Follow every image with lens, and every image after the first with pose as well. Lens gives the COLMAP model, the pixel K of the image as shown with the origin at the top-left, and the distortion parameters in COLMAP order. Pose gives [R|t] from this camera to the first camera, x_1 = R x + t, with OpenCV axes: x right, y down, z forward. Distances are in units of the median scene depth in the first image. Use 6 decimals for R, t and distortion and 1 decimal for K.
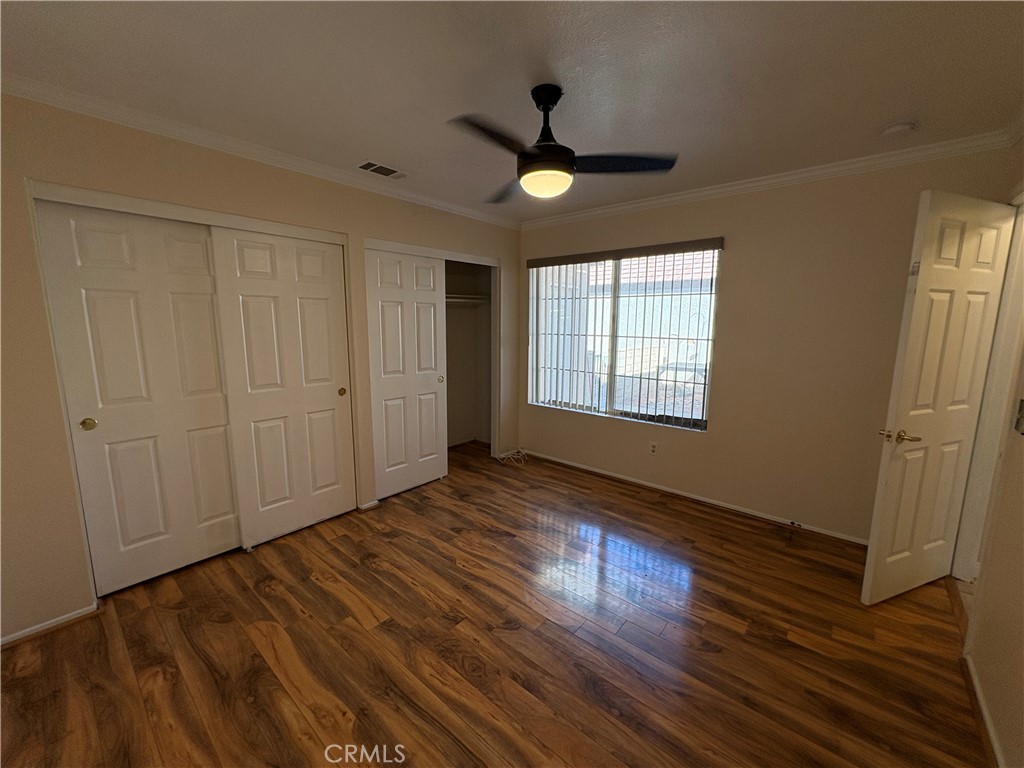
lens RADIAL K [[409.3, 0, 511.5], [0, 409.3, 383.1], [0, 0, 1]] dist [0.001639, 0.000883]
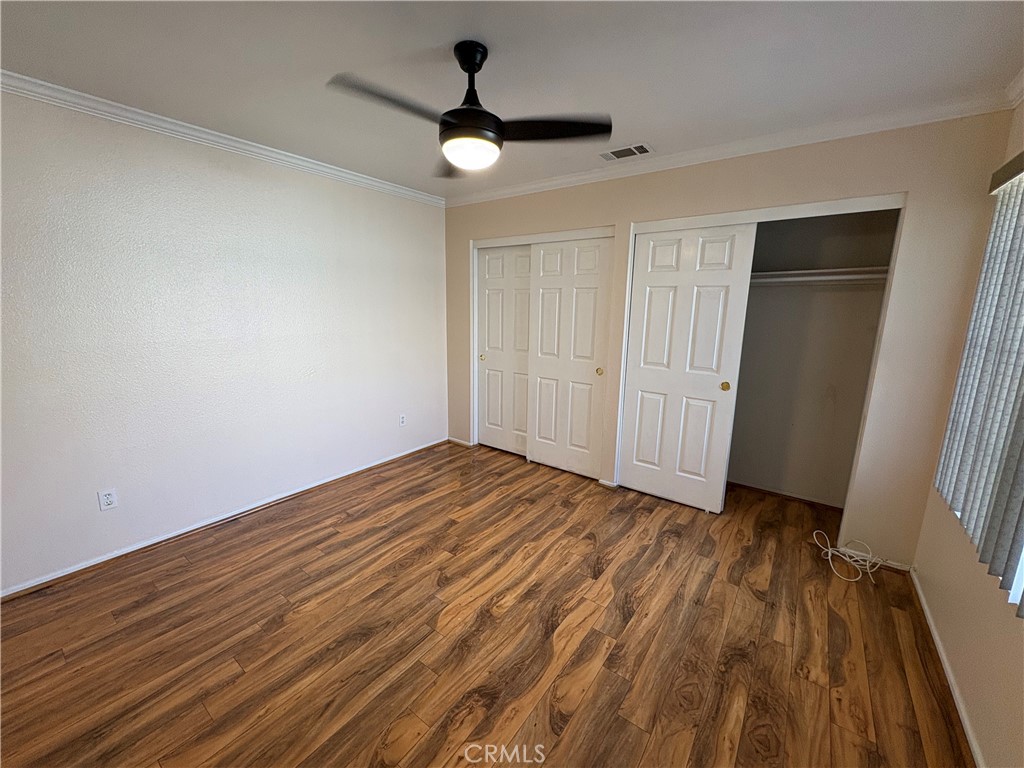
lens RADIAL K [[409.3, 0, 511.0], [0, 409.3, 381.0], [0, 0, 1]] dist [0.001639, 0.000883]
pose [[0.066434, 0.181538, -0.981137, 0.735128], [-0.165164, 0.971745, 0.168617, -0.111510], [0.984026, 0.150847, 0.094541, 0.730302]]
